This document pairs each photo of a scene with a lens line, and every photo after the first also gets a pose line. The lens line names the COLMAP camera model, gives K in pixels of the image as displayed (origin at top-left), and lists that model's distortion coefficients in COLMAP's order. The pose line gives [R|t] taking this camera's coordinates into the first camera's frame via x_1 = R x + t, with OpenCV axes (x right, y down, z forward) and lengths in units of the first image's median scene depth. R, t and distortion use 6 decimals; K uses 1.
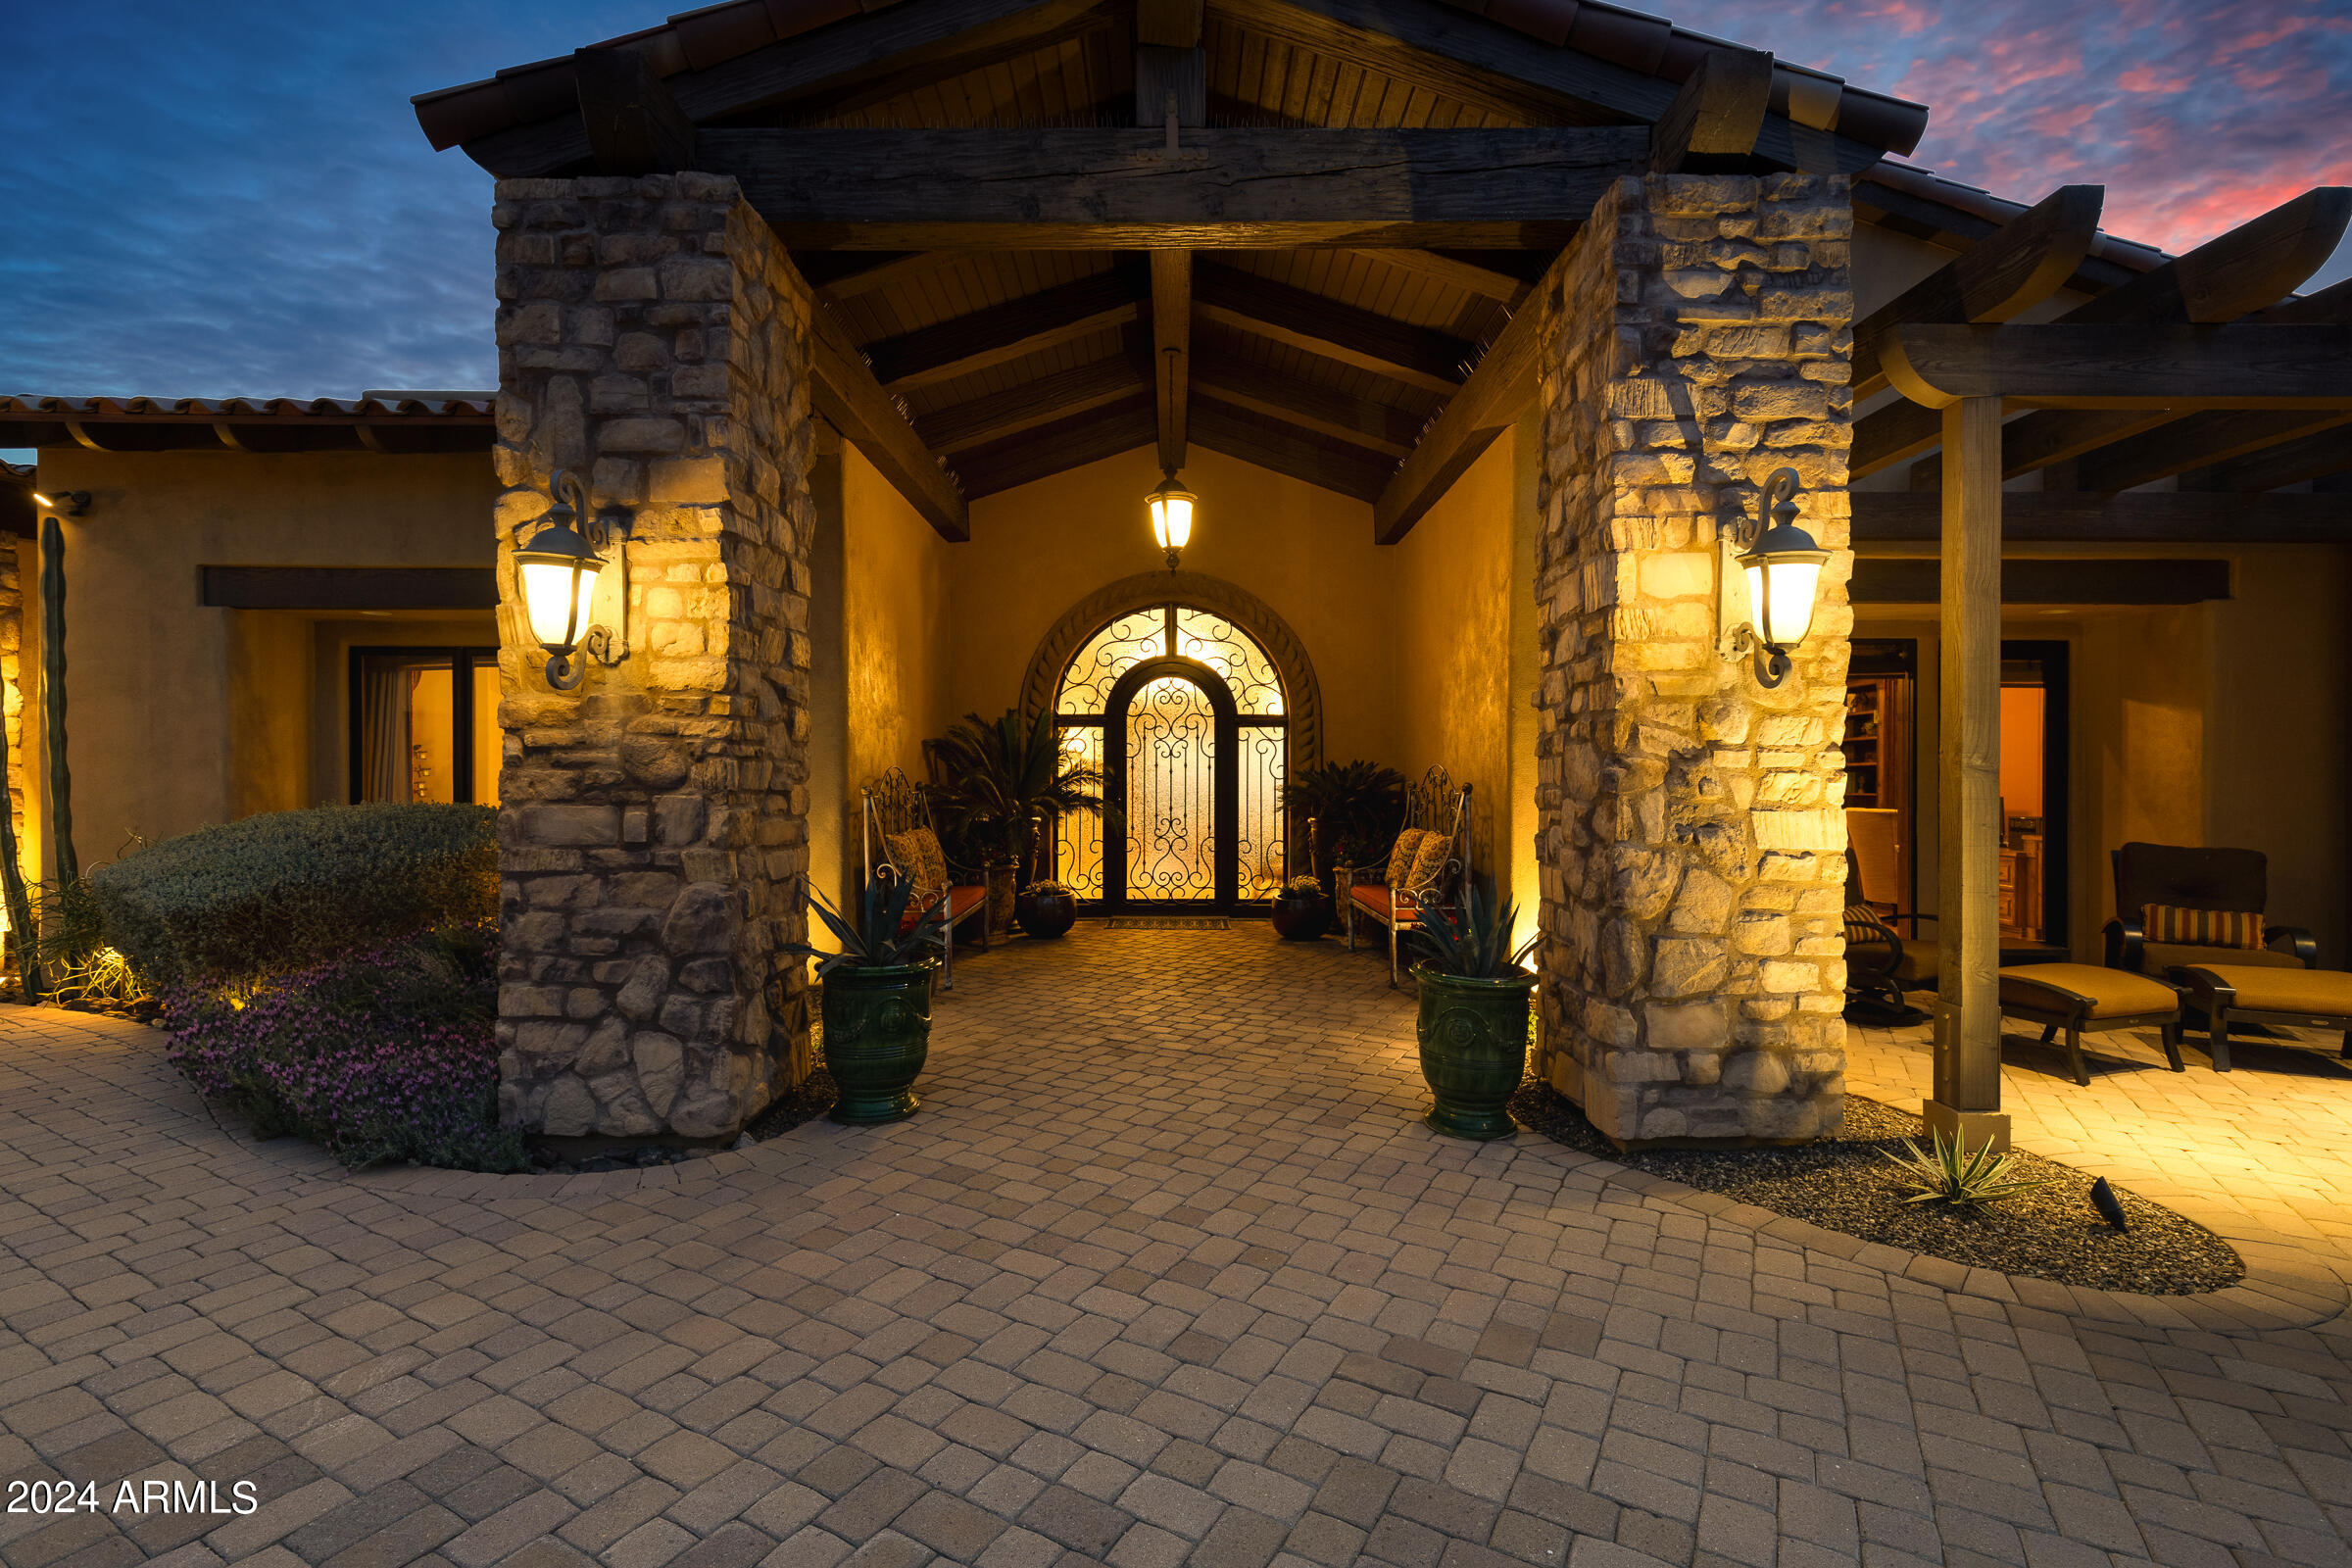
lens RADIAL K [[1057.9, 0, 1176.0], [0, 1057.9, 784.0], [0, 0, 1]] dist [0.002296, 0.000152]
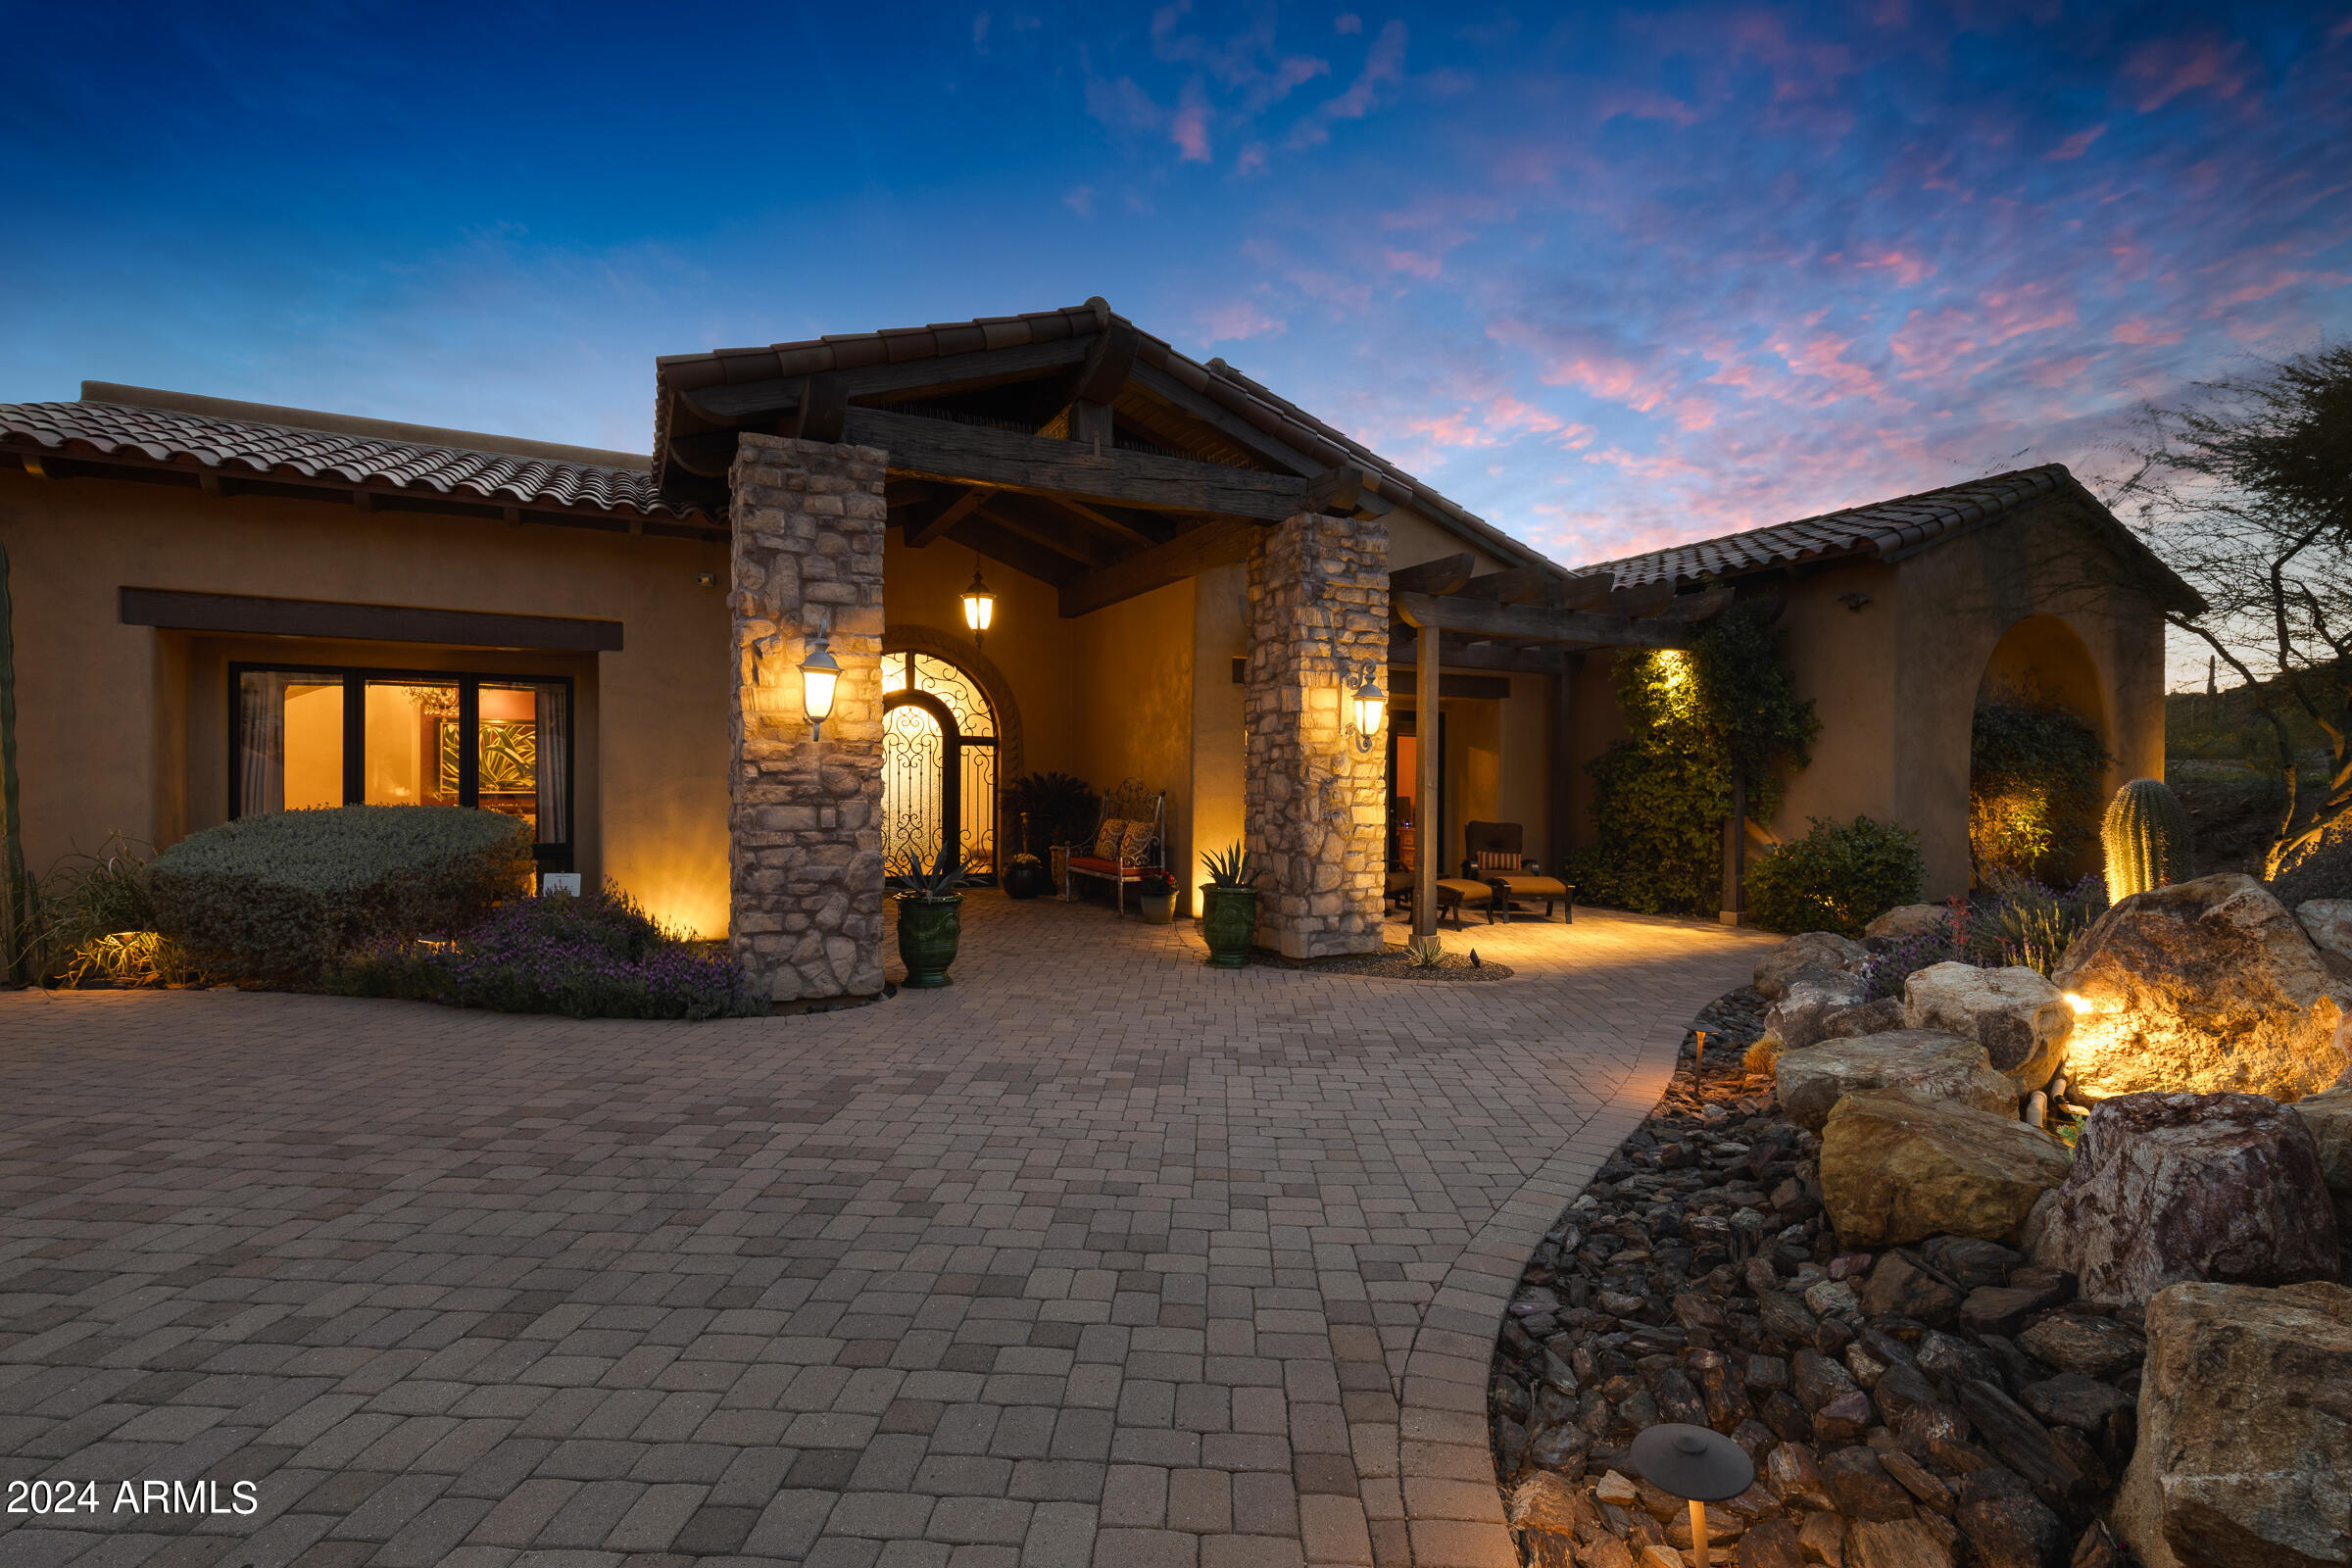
lens RADIAL K [[1057.9, 0, 1176.0], [0, 1057.9, 784.0], [0, 0, 1]] dist [0.002296, 0.000152]
pose [[0.887537, 0.004410, 0.460715, -0.802003], [-0.006032, 0.999980, 0.002049, -0.023240], [-0.460697, -0.004598, 0.887546, -0.796033]]
